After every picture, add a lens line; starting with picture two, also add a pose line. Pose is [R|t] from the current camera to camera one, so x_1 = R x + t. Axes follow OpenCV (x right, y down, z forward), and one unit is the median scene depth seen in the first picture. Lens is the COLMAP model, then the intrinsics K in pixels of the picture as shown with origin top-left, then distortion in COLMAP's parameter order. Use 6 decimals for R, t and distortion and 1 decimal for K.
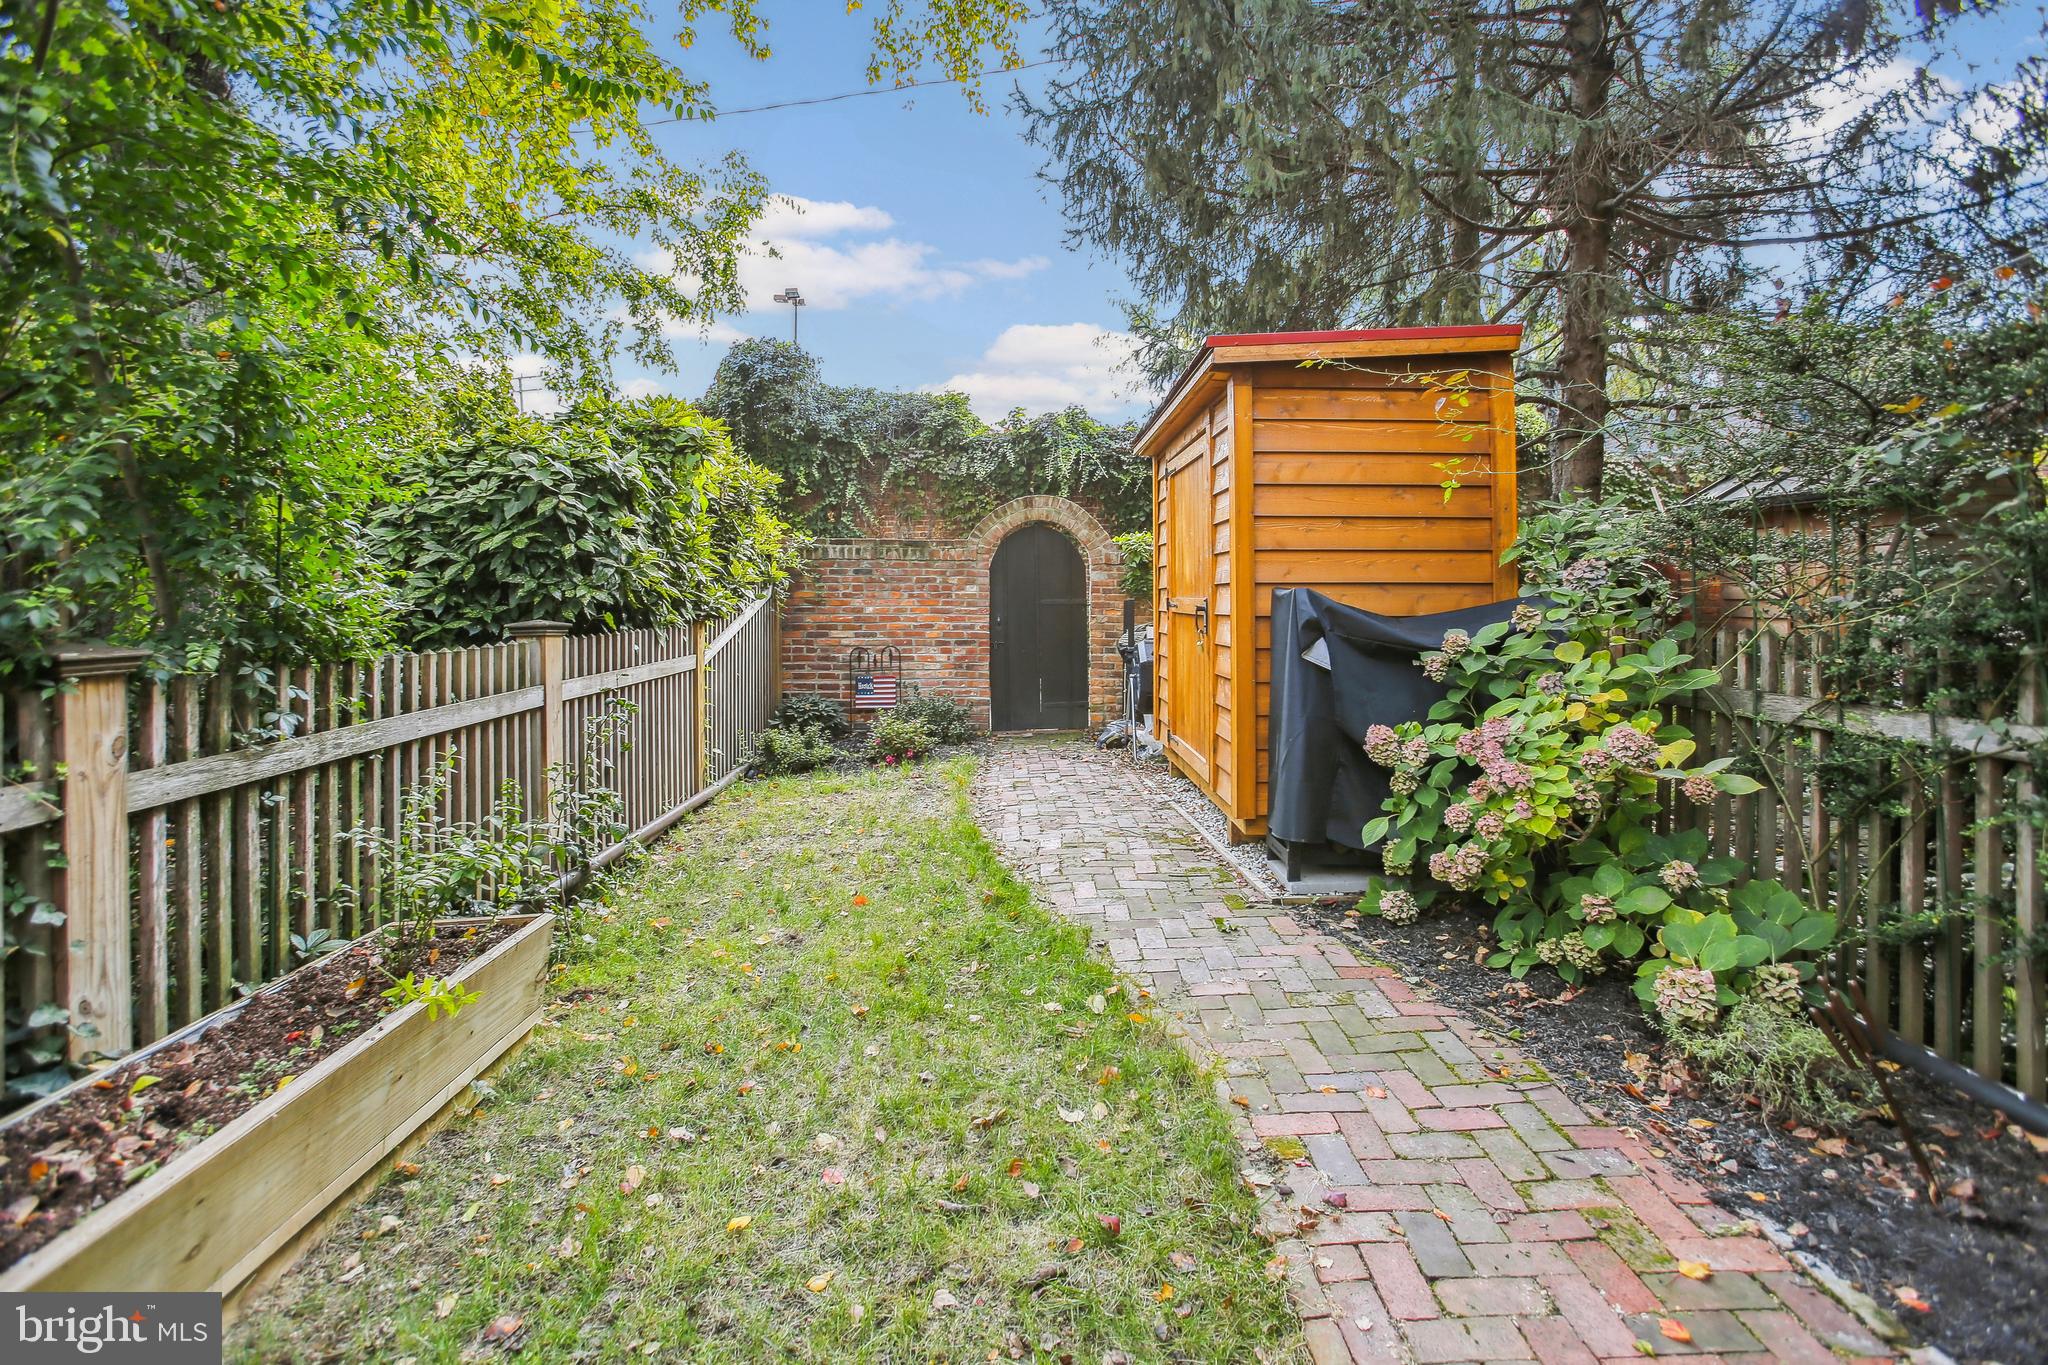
lens RADIAL K [[984.2, 0, 1010.9], [0, 984.2, 541.9], [0, 0, 1]] dist [-0.087635, 0.034643]
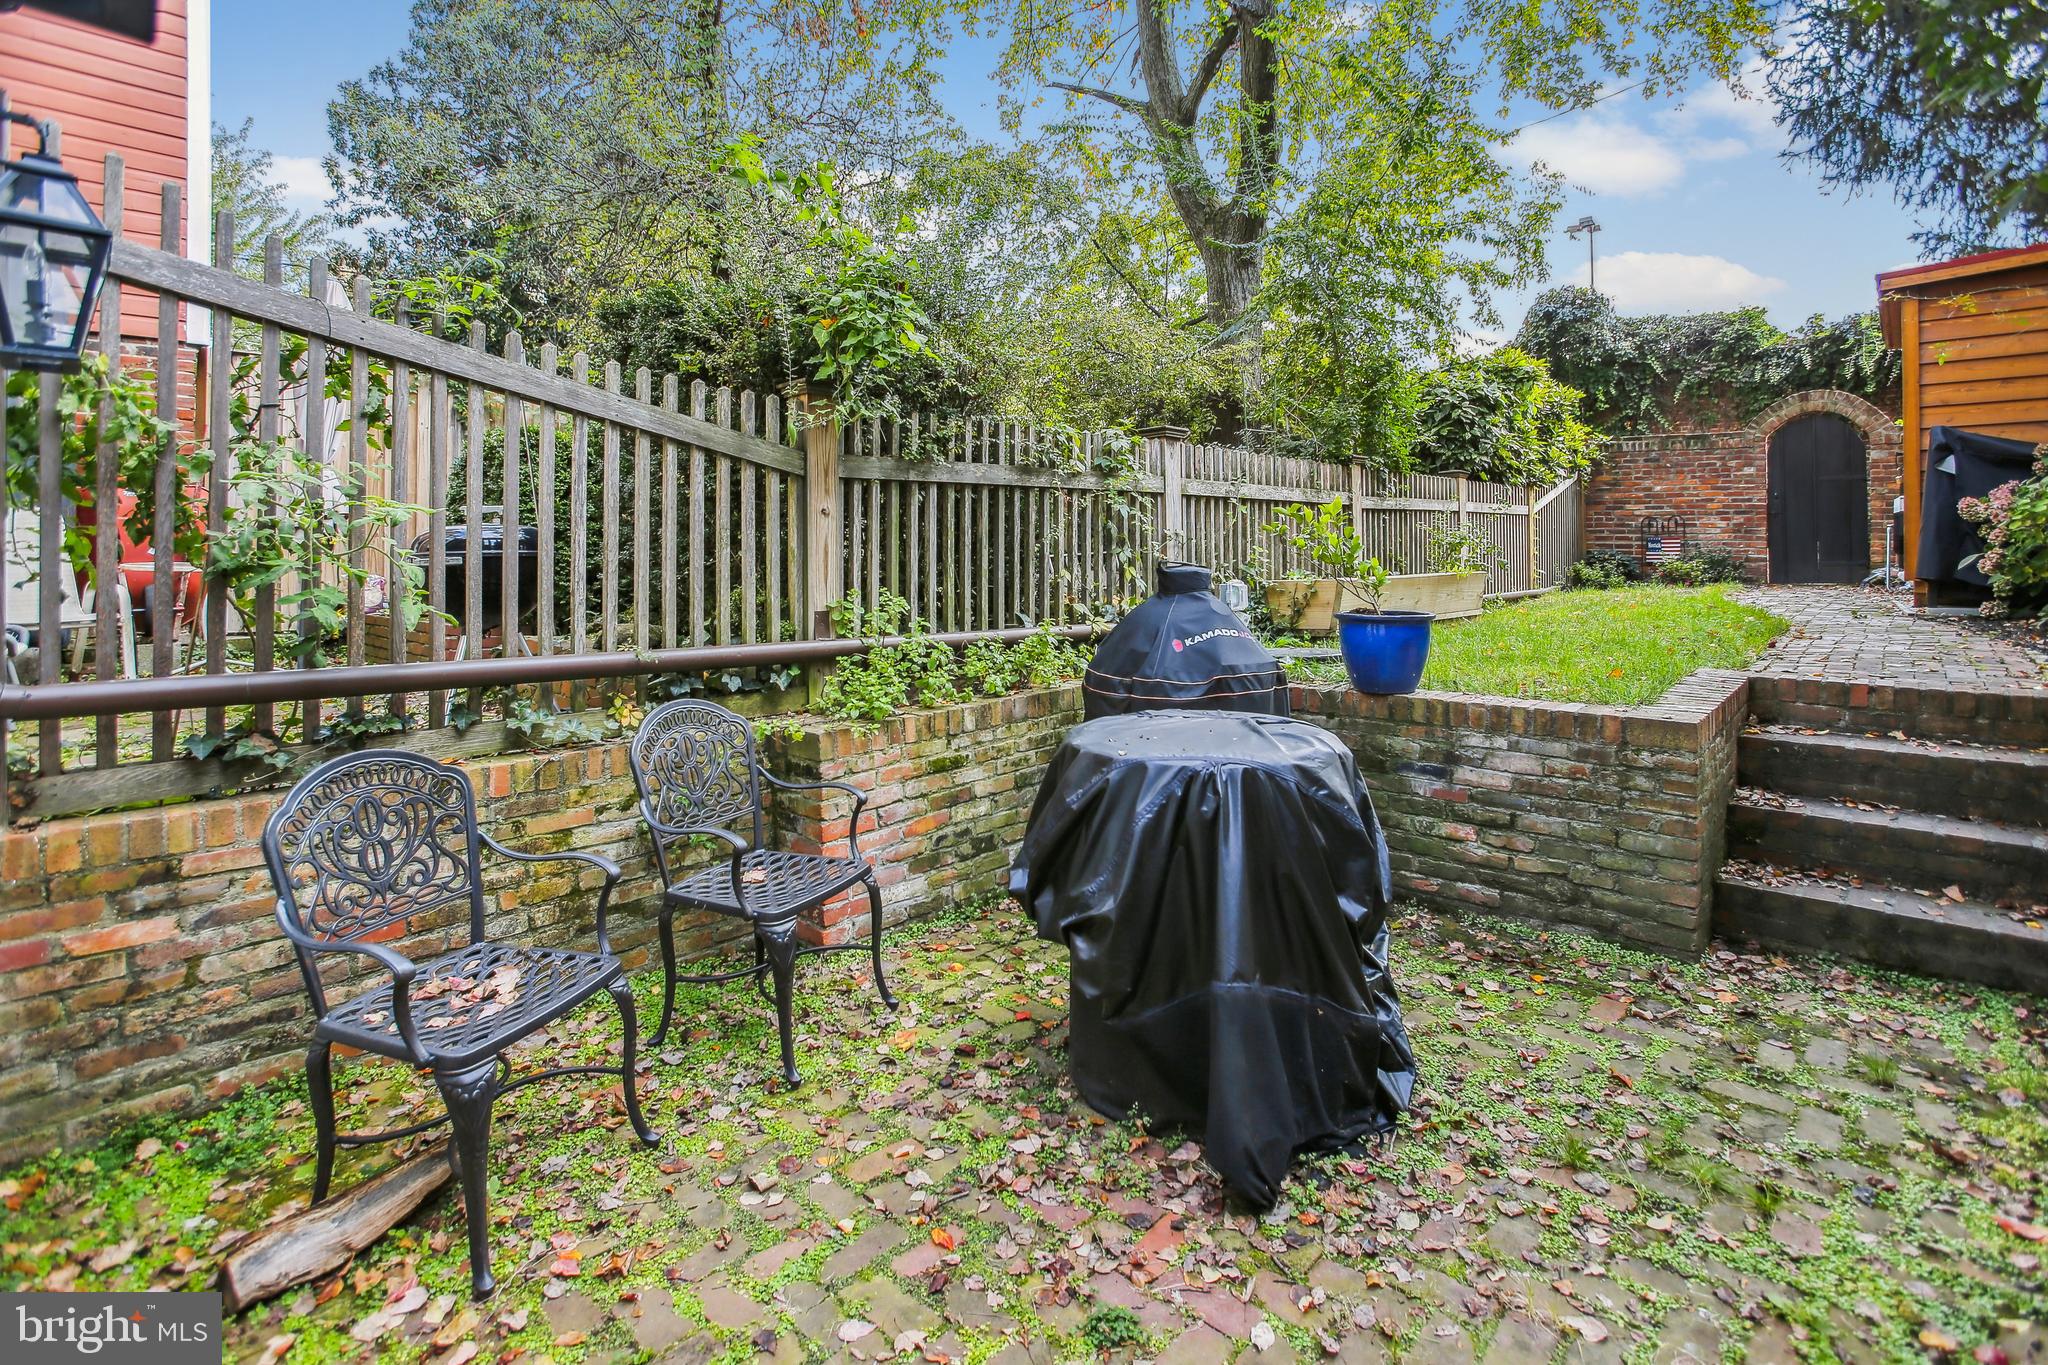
lens RADIAL K [[984.2, 0, 1010.9], [0, 984.2, 541.9], [0, 0, 1]] dist [-0.087635, 0.034643]
pose [[0.719292, 0.003255, -0.694700, 0.124006], [0.037569, 0.998343, 0.043577, 0.053353], [0.693691, -0.057444, 0.717978, -0.548711]]
